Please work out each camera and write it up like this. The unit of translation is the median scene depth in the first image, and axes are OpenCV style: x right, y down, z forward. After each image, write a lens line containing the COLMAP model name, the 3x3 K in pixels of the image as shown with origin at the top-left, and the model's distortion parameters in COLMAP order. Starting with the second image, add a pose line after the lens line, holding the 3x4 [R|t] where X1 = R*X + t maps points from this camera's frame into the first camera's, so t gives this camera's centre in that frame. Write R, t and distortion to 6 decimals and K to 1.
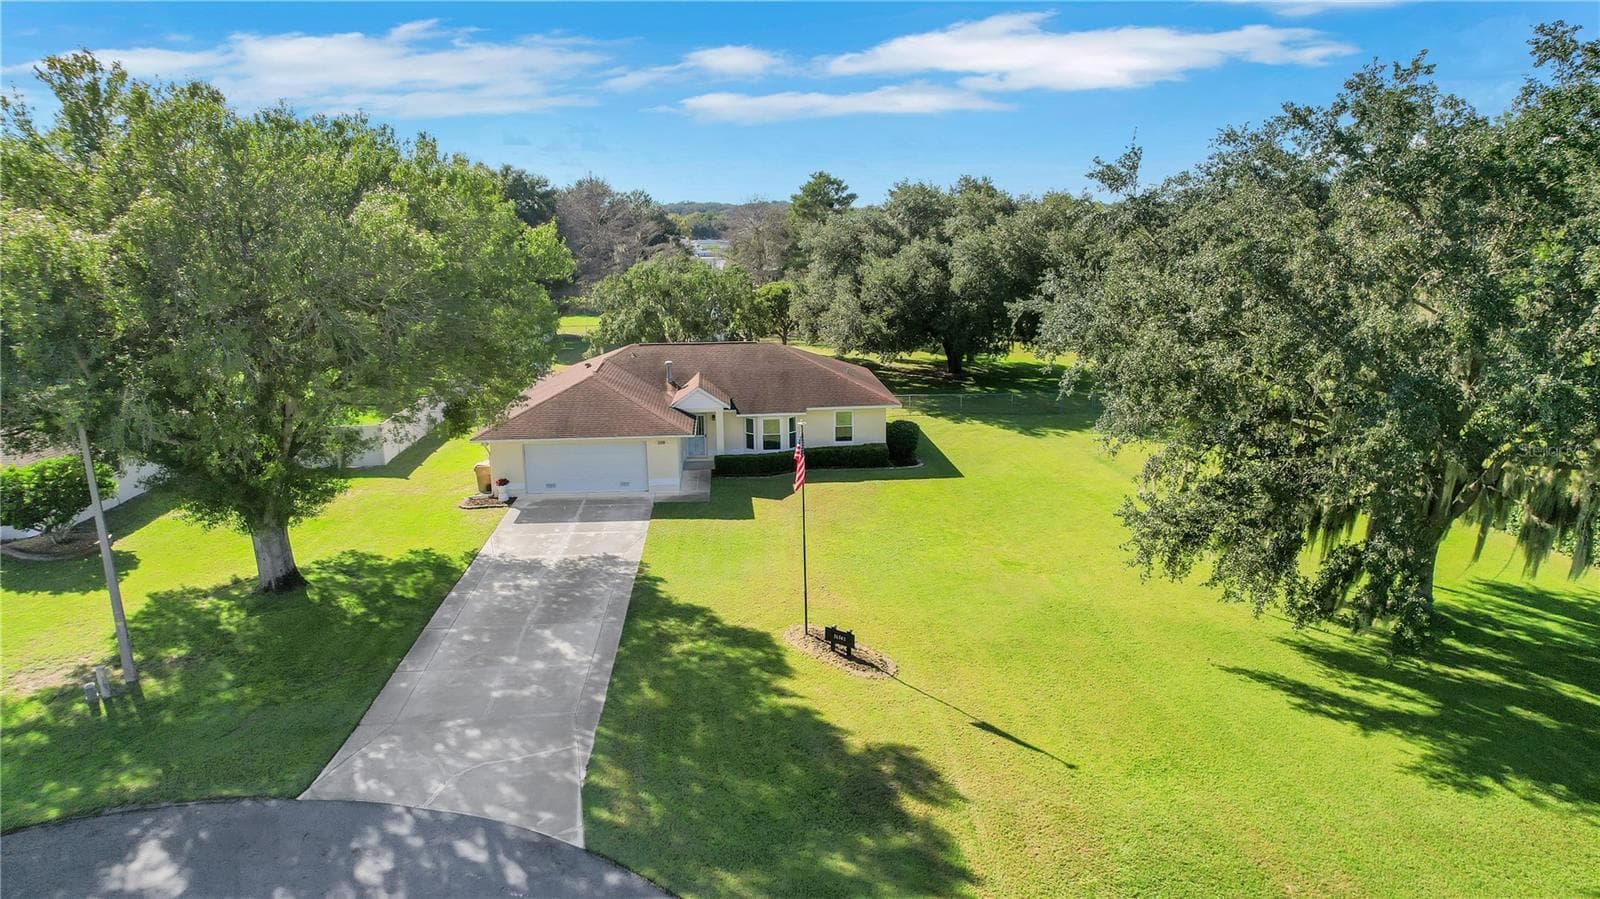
lens RADIAL K [[1035.3, 0, 800.0], [0, 1035.3, 449.5], [0, 0, 1]] dist [-0.044658, 0.059898]
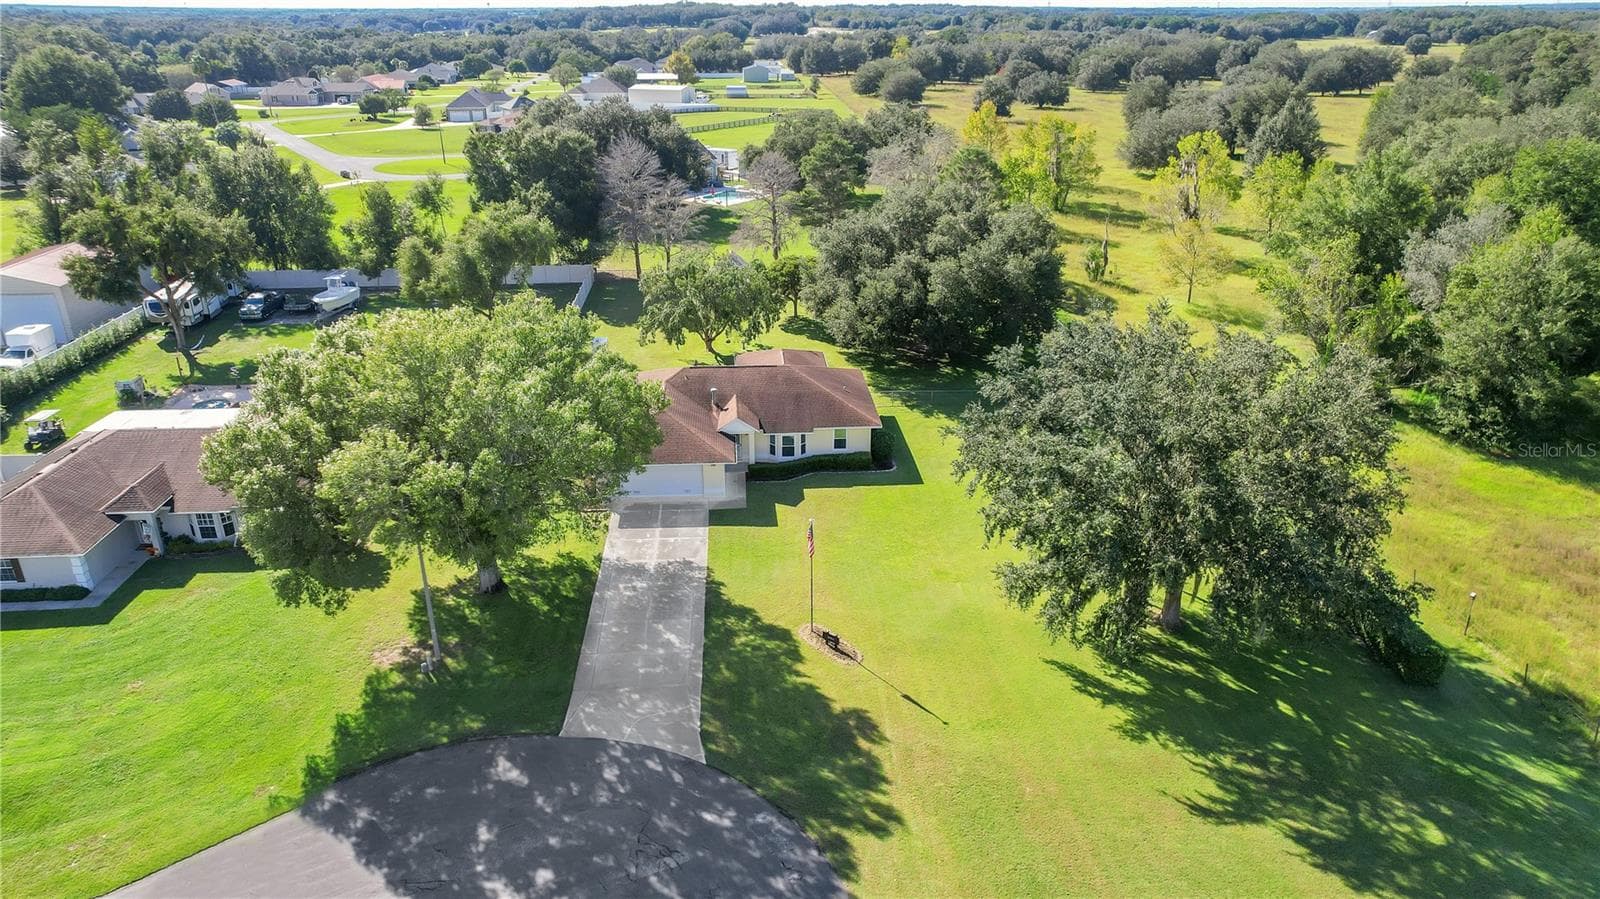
lens RADIAL K [[1035.3, 0, 800.0], [0, 1035.3, 449.5], [0, 0, 1]] dist [-0.044658, 0.059898]
pose [[0.999892, 0.014348, -0.003238, -0.012503], [-0.013708, 0.988818, 0.148493, -0.378908], [0.005332, -0.148432, 0.988908, -0.665646]]
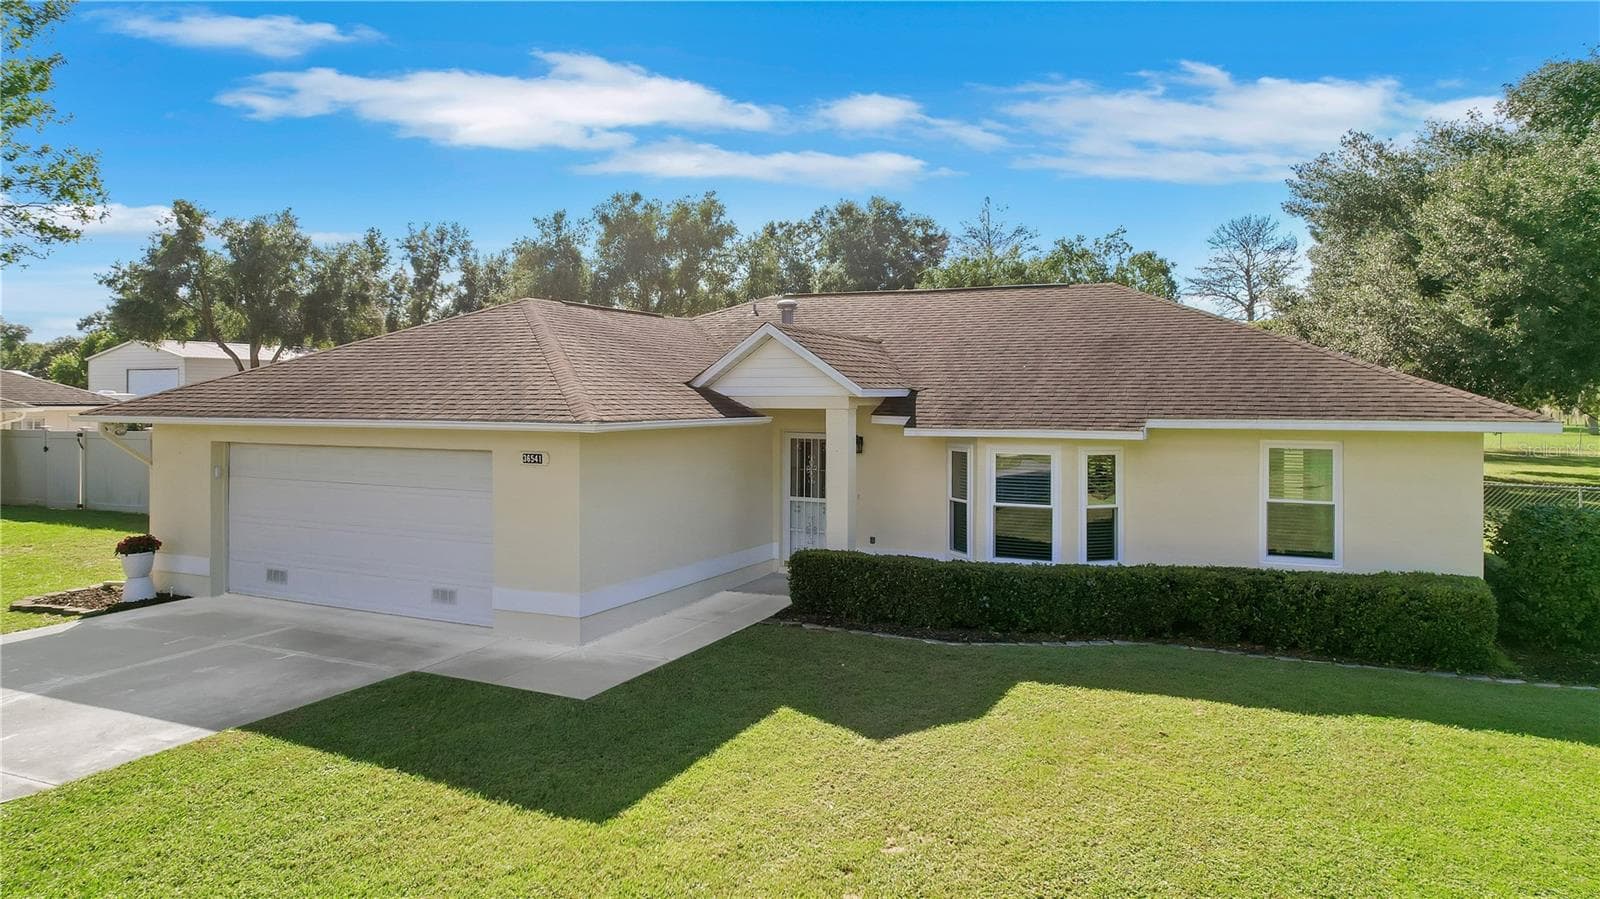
lens RADIAL K [[1035.3, 0, 800.0], [0, 1035.3, 449.5], [0, 0, 1]] dist [-0.044658, 0.059898]
pose [[0.876759, 0.040677, -0.479207, 0.098371], [-0.124380, 0.981695, -0.144237, 0.034505], [0.464568, 0.186065, 0.865769, 1.233723]]
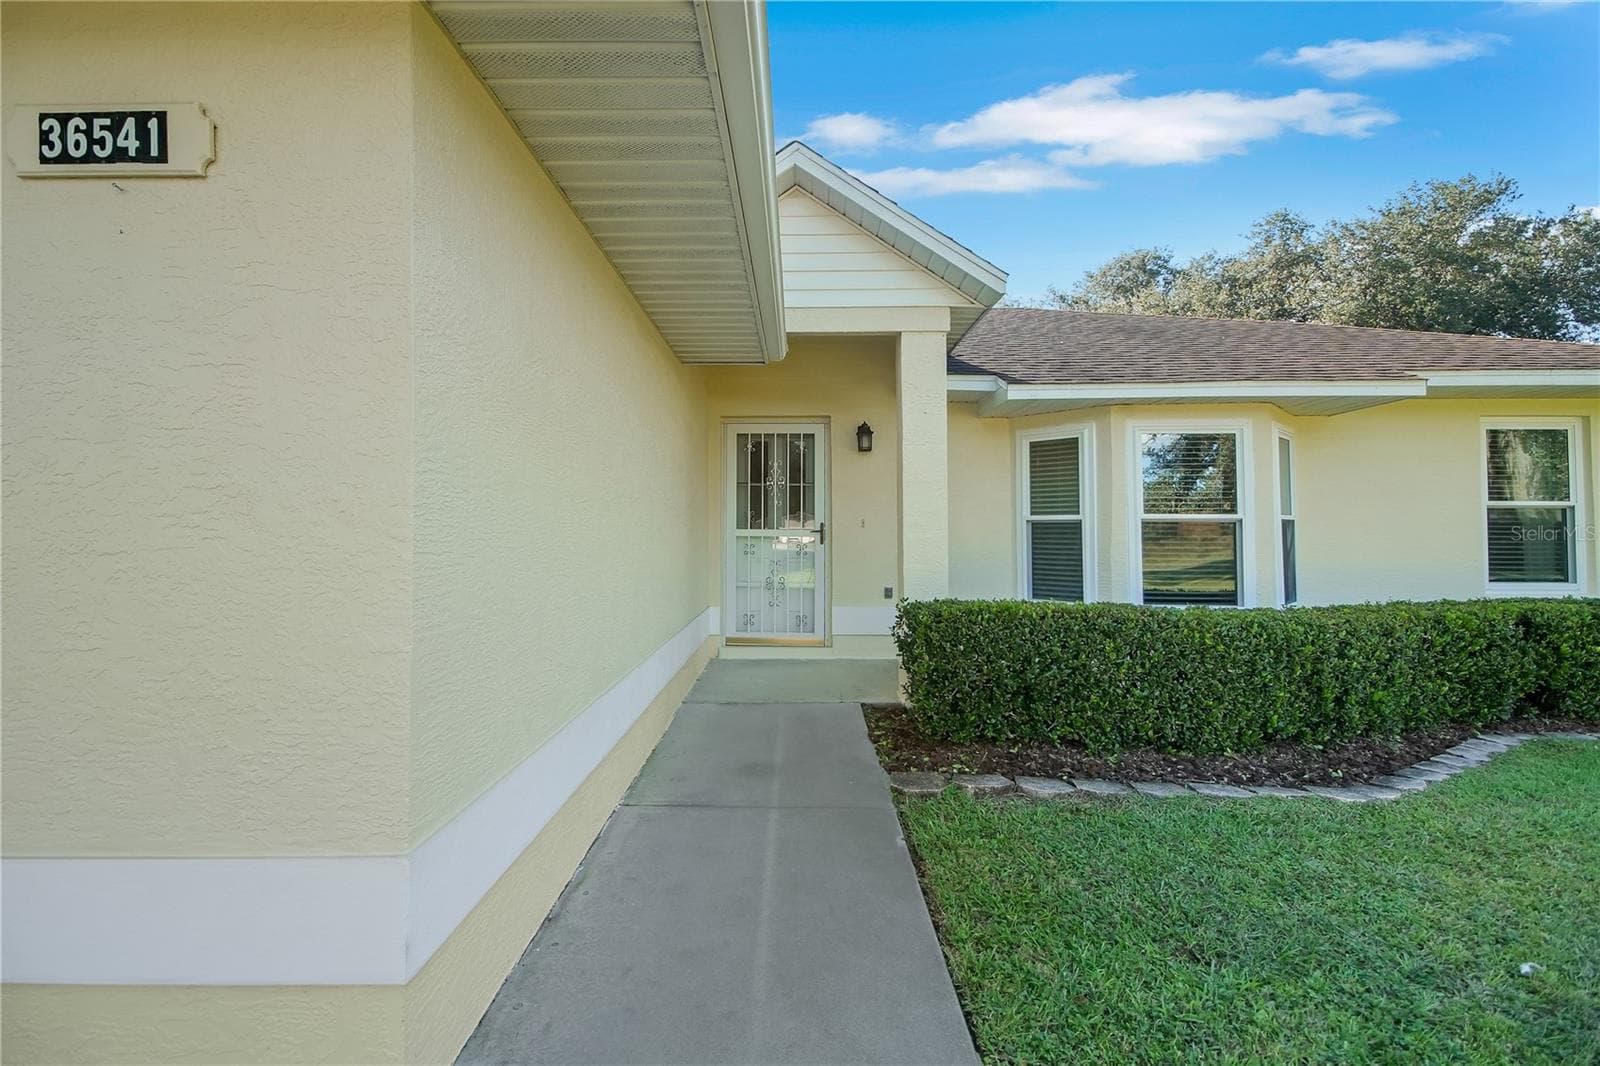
lens RADIAL K [[701.5, 0, 800.0], [0, 701.5, 533.0], [0, 0, 1]] dist [-0.001365, -0.000197]
pose [[0.996977, 0.015041, -0.076226, -0.148885], [-0.031447, 0.975248, -0.218867, 0.029709], [0.071048, 0.220602, 0.972773, 1.515057]]
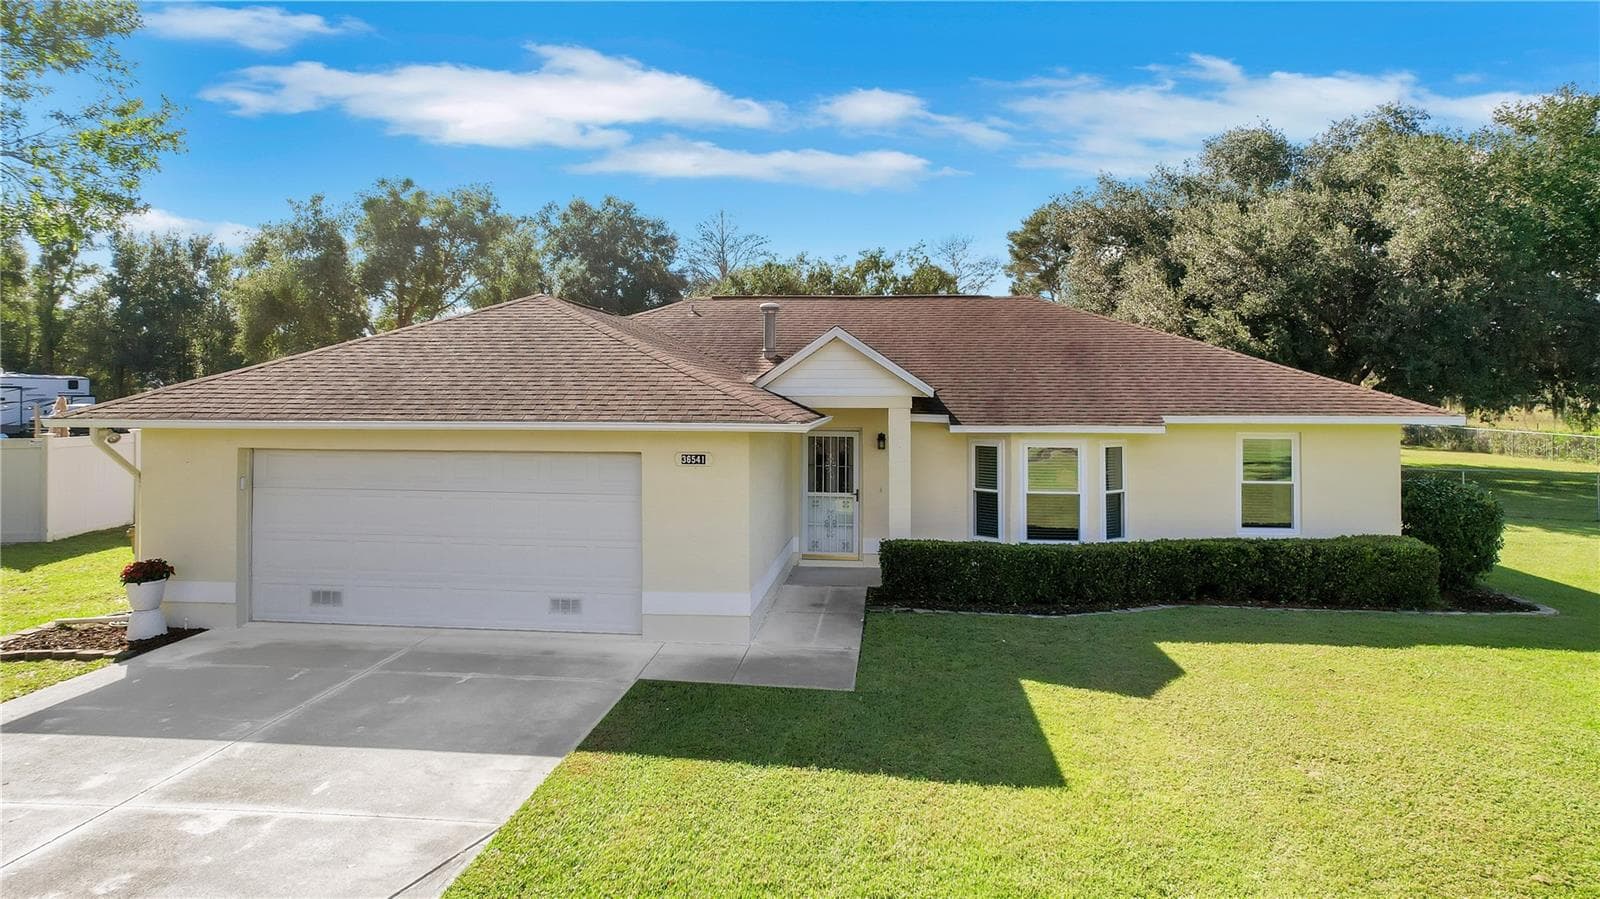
lens RADIAL K [[1030.1, 0, 798.5], [0, 1030.1, 404.7], [0, 0, 1]] dist [-0.021728, 0.002970]
pose [[0.985373, 0.018316, -0.169422, -0.091704], [-0.054916, 0.975298, -0.213957, 0.057160], [0.161318, 0.220131, 0.962039, 1.144720]]
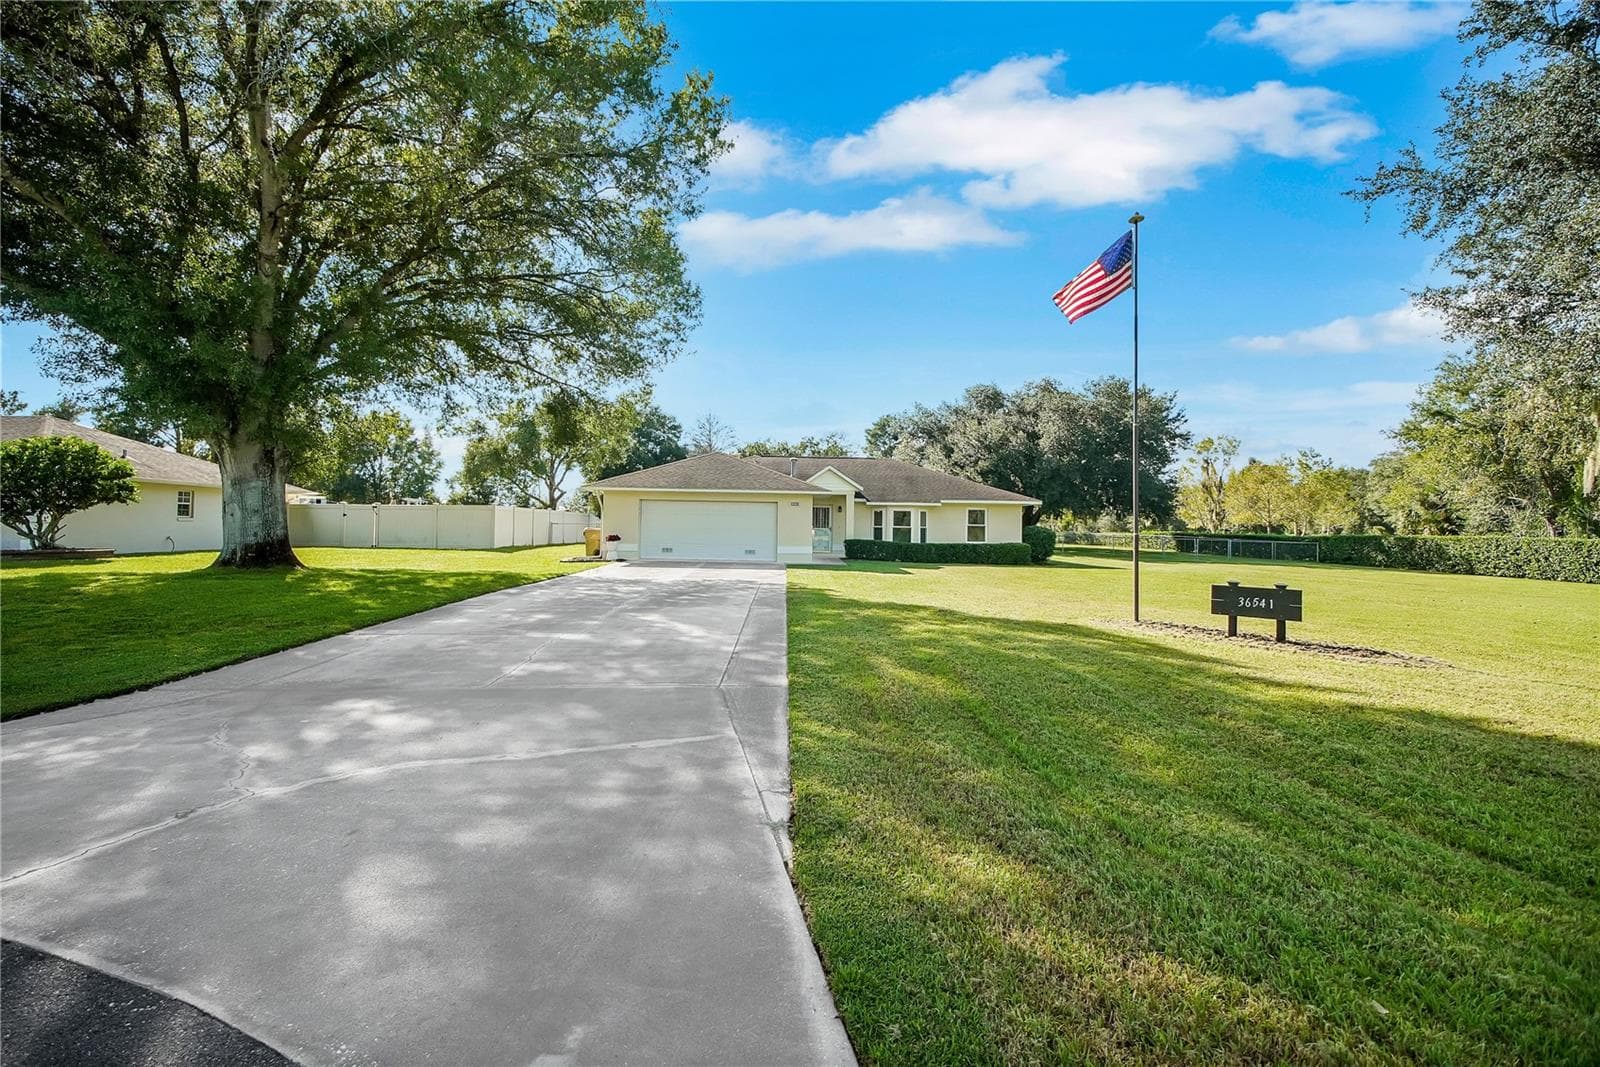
lens RADIAL K [[686.8, 0, 800.0], [0, 686.8, 533.5], [0, 0, 1]] dist [0.014342, -0.000085]
pose [[0.998730, 0.028433, -0.041600, -0.163708], [-0.037156, 0.973218, -0.226862, 0.237171], [0.034035, 0.228119, 0.973038, 0.676428]]
